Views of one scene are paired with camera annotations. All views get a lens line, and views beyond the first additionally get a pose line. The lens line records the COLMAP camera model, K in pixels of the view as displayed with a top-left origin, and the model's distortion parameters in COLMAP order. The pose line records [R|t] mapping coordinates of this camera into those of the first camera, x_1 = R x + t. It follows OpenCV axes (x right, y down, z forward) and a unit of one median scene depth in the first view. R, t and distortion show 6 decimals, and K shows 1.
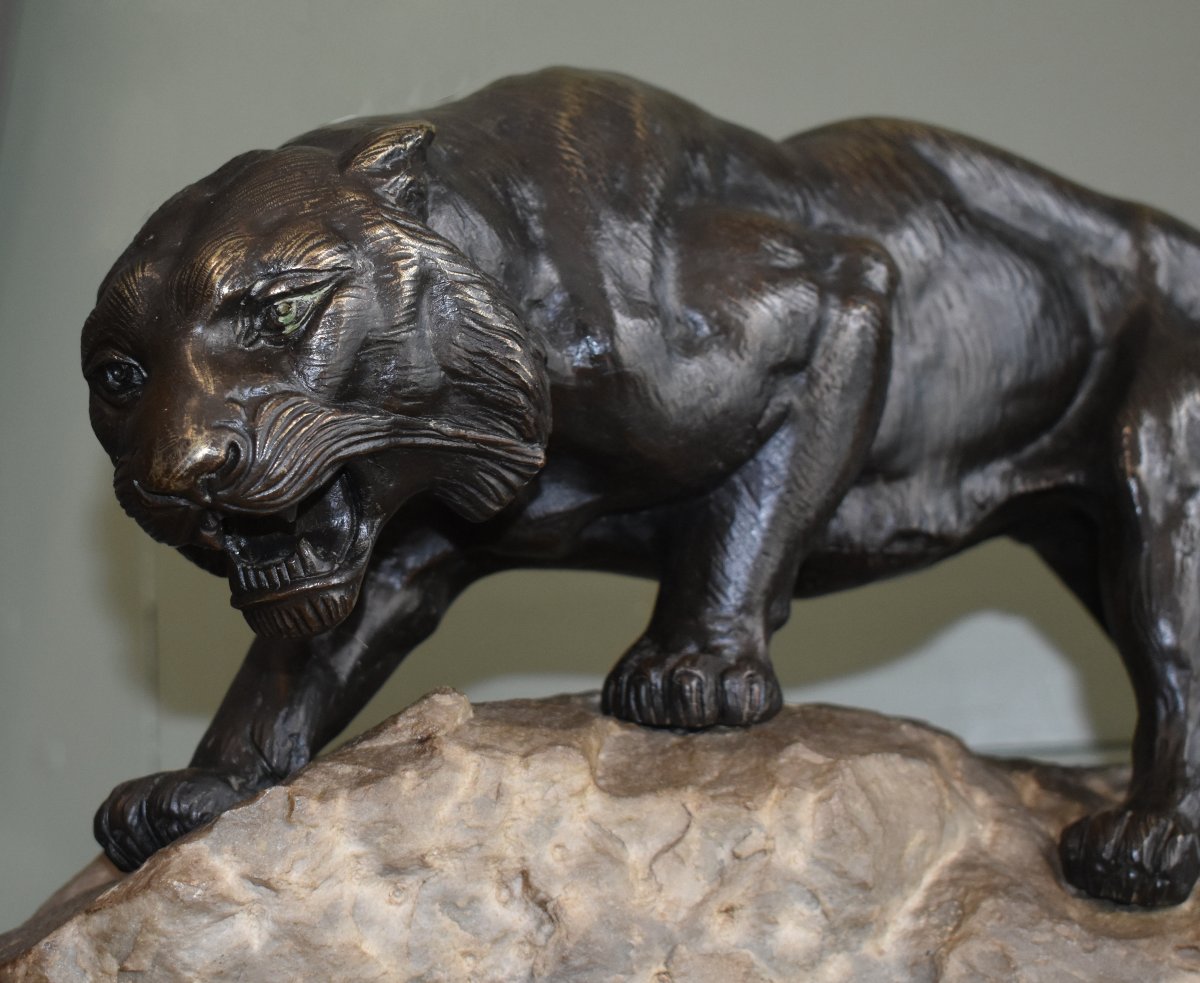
lens RADIAL K [[2792.9, 0, 303.1], [0, 2792.9, 433.6], [0, 0, 1]] dist [-0.035837, 0.000000]
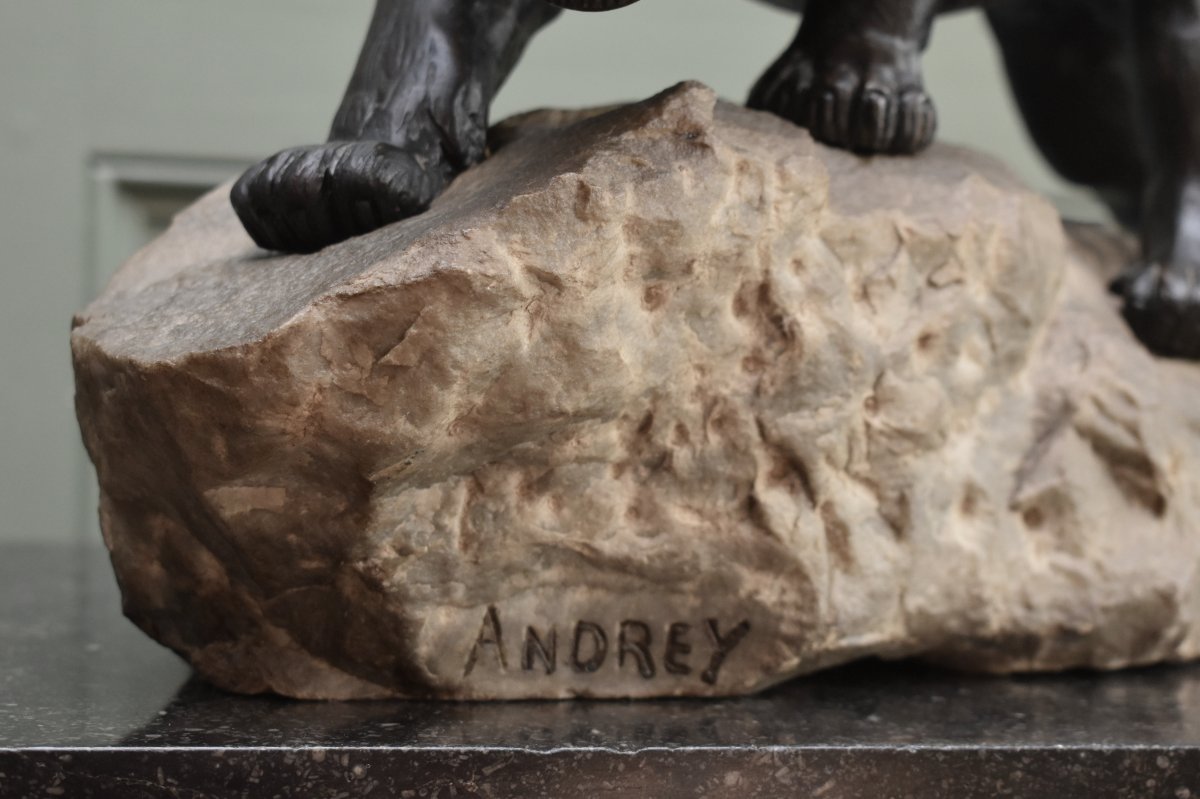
lens RADIAL K [[2489.1, 0, 599.4], [0, 2489.1, 419.6], [0, 0, 1]] dist [-0.040804, 0.000000]
pose [[0.915631, 0.050775, 0.398799, -0.306363], [-0.136278, 0.972460, 0.189078, 0.049643], [-0.378216, -0.227473, 0.897334, 0.254989]]
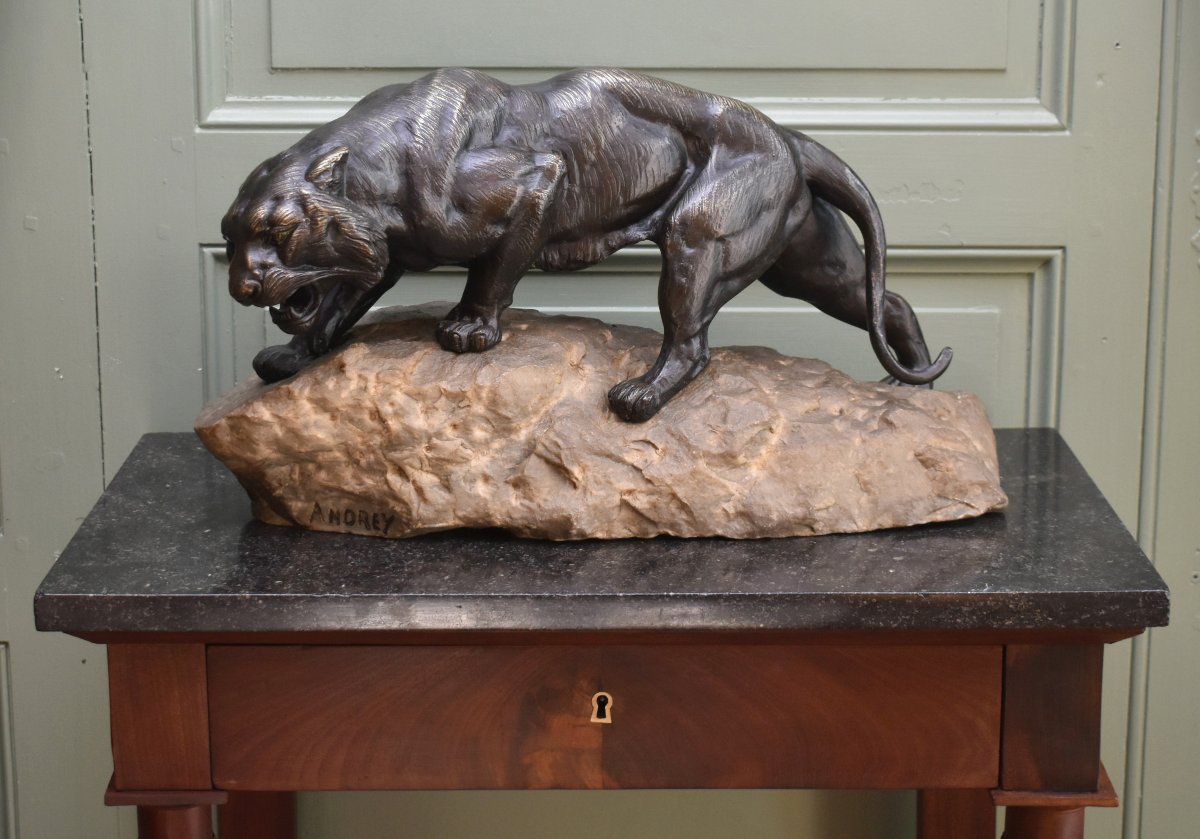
lens RADIAL K [[2445.4, 0, 594.4], [0, 2445.4, 333.7], [0, 0, 1]] dist [-0.090543, 0.000000]
pose [[0.981881, 0.077799, -0.172790, 0.726518], [-0.004958, 0.922070, 0.386991, -0.890430], [0.189432, -0.379123, 0.905749, -1.202535]]
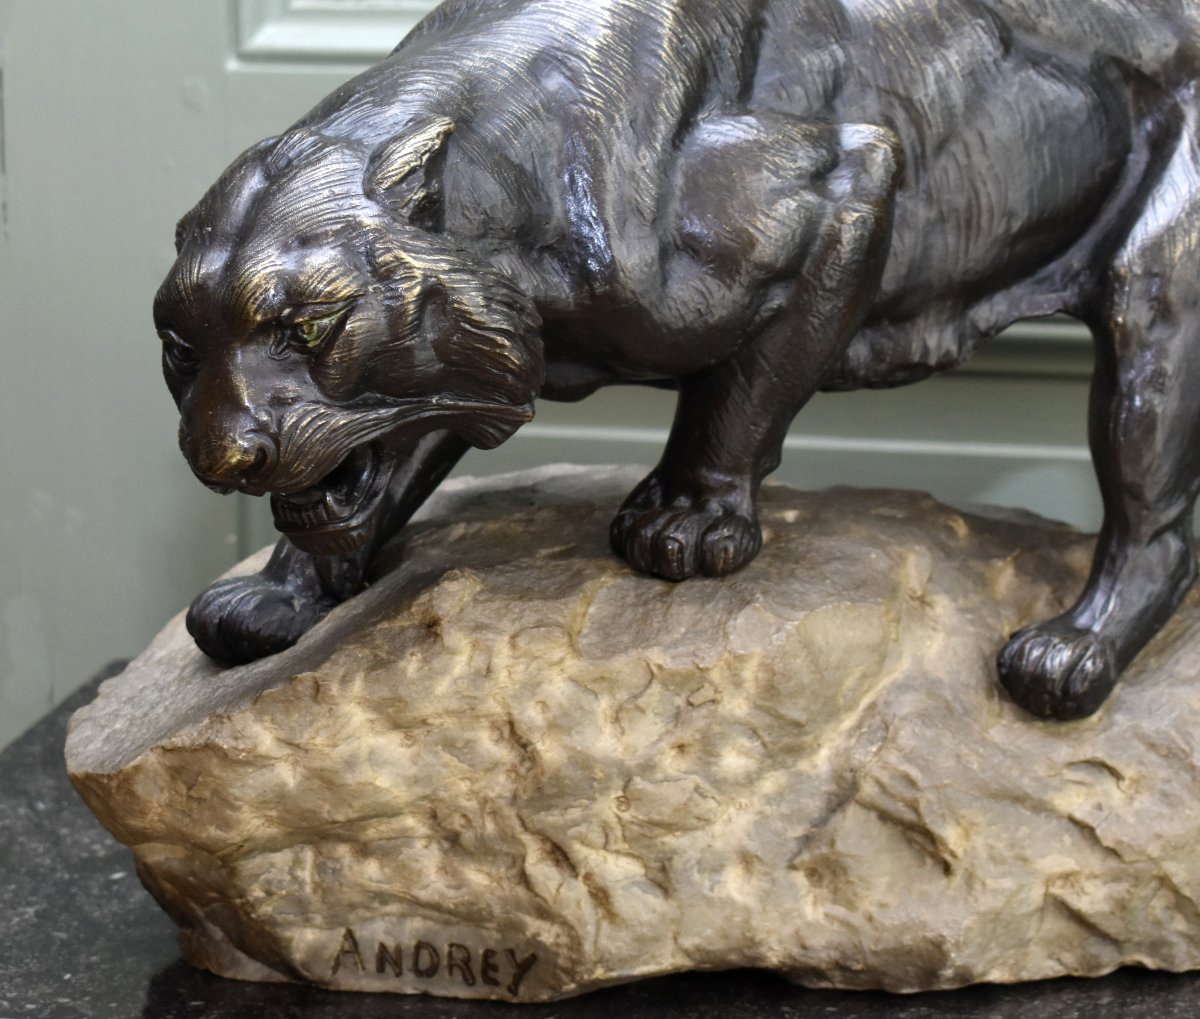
lens RADIAL K [[3914.1, 0, 411.4], [0, 3914.1, 551.7], [0, 0, 1]] dist [-0.027981, 0.000000]
pose [[0.994648, 0.044927, -0.093041, 0.195832], [-0.003413, 0.914306, 0.405009, -0.628504], [0.103263, -0.402524, 0.909567, -0.578684]]
